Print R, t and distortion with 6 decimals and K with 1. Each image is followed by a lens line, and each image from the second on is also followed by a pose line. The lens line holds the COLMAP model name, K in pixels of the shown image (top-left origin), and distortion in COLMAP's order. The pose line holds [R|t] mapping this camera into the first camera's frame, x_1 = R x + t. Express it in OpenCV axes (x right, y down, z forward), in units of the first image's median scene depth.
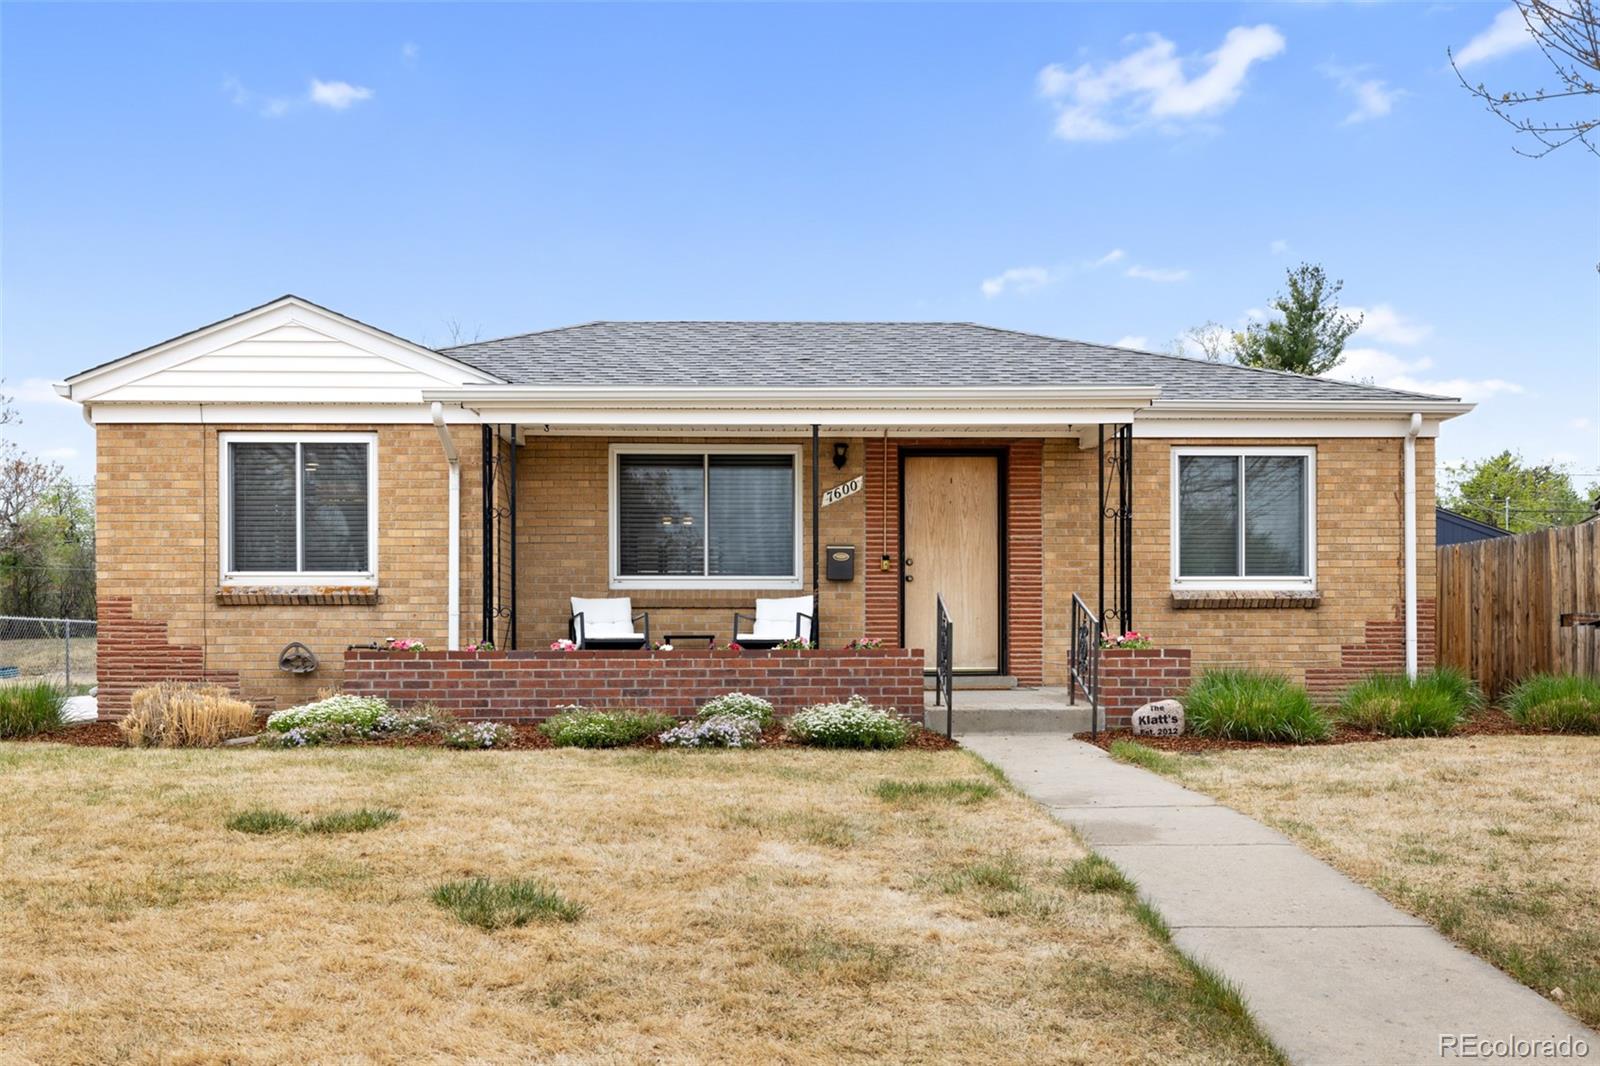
lens RADIAL K [[1339.5, 0, 795.4], [0, 1339.5, 659.3], [0, 0, 1]] dist [0.005683, 0.004349]
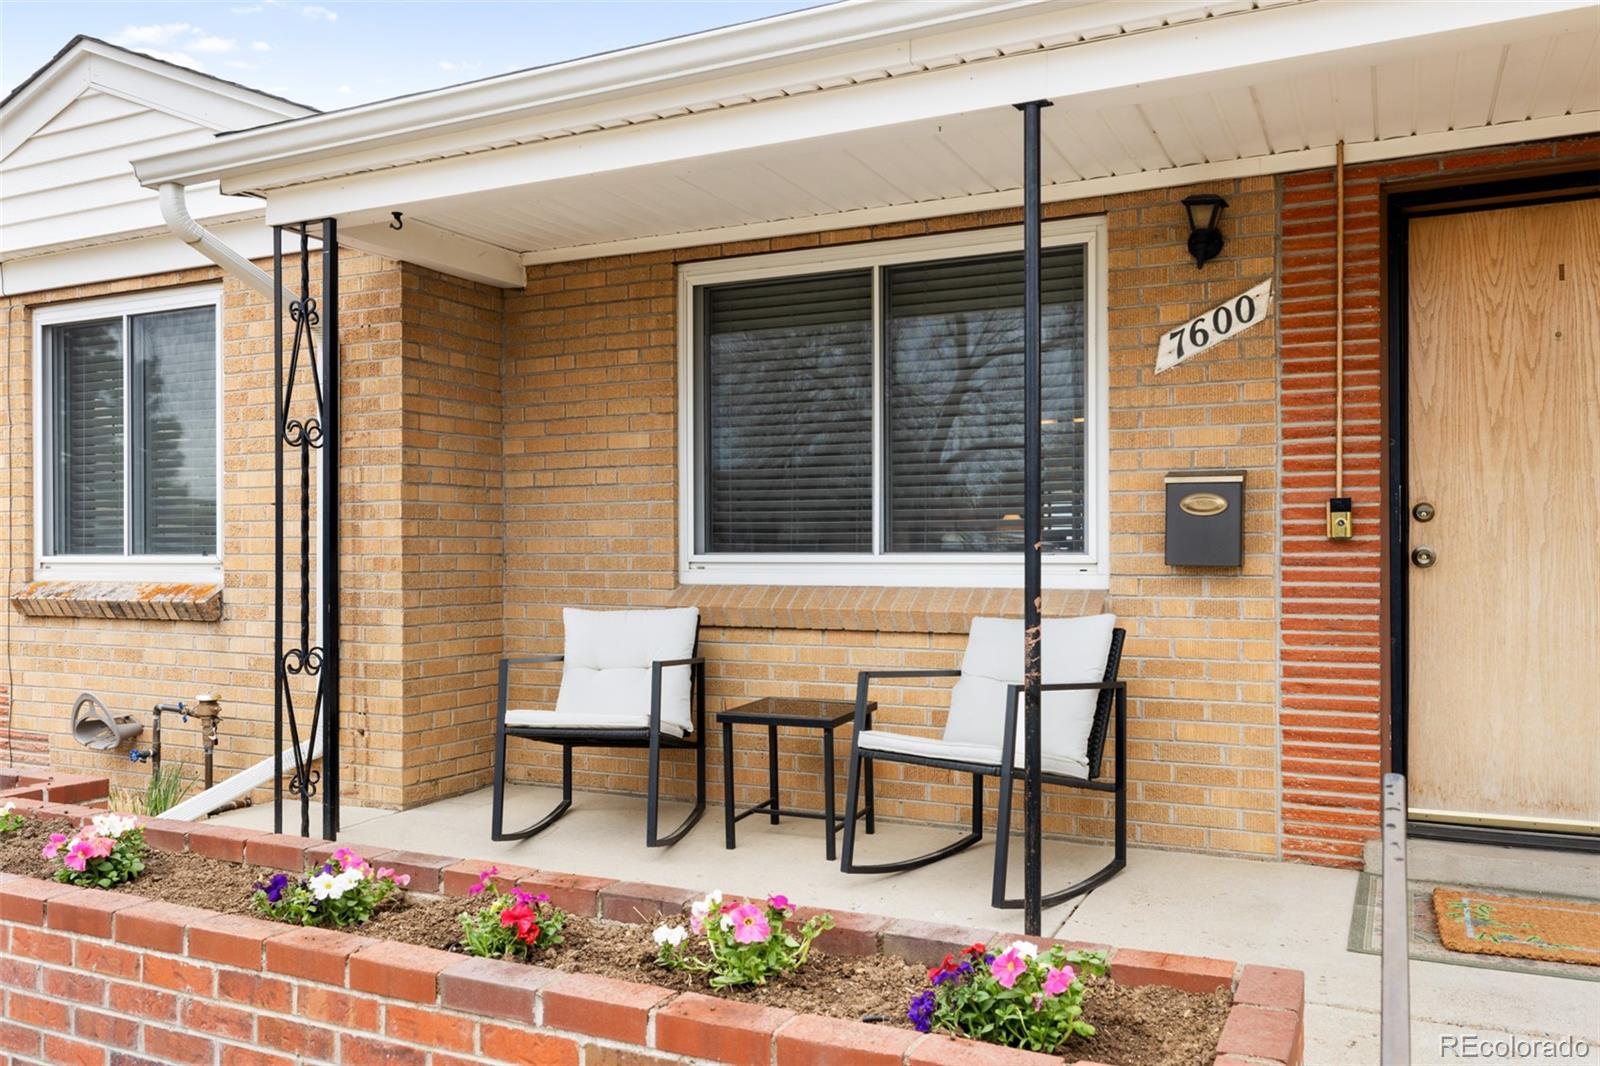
lens RADIAL K [[1221.2, 0, 797.3], [0, 1221.2, 549.8], [0, 0, 1]] dist [0.002078, 0.001157]
pose [[0.890044, -0.000762, -0.455874, 0.087670], [-0.001798, 0.999985, -0.005180, -0.062484], [0.455871, 0.005430, 0.890029, 0.654033]]
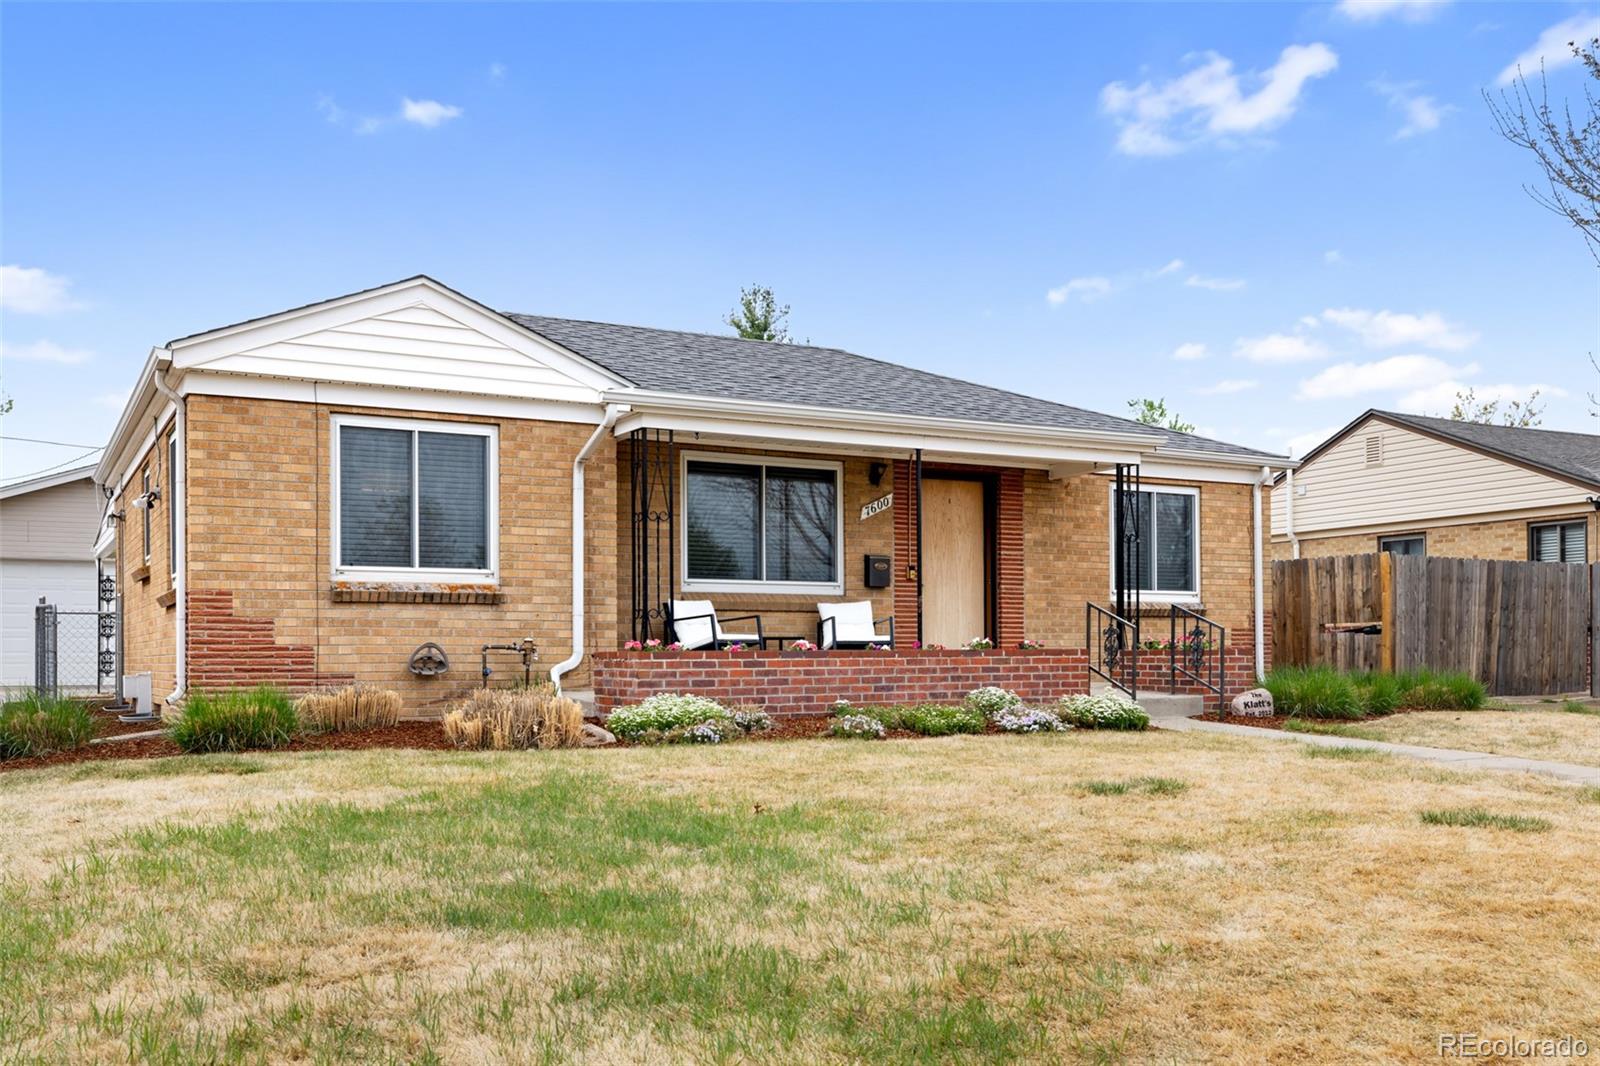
lens RADIAL K [[1416.8, 0, 802.5], [0, 1416.8, 649.2], [0, 0, 1]] dist [0.003068, 0.001848]
pose [[0.892398, 0.000116, 0.451249, -0.550135], [0.004887, 0.999939, -0.009921, 0.002942], [-0.451223, 0.011059, 0.892343, -0.009295]]
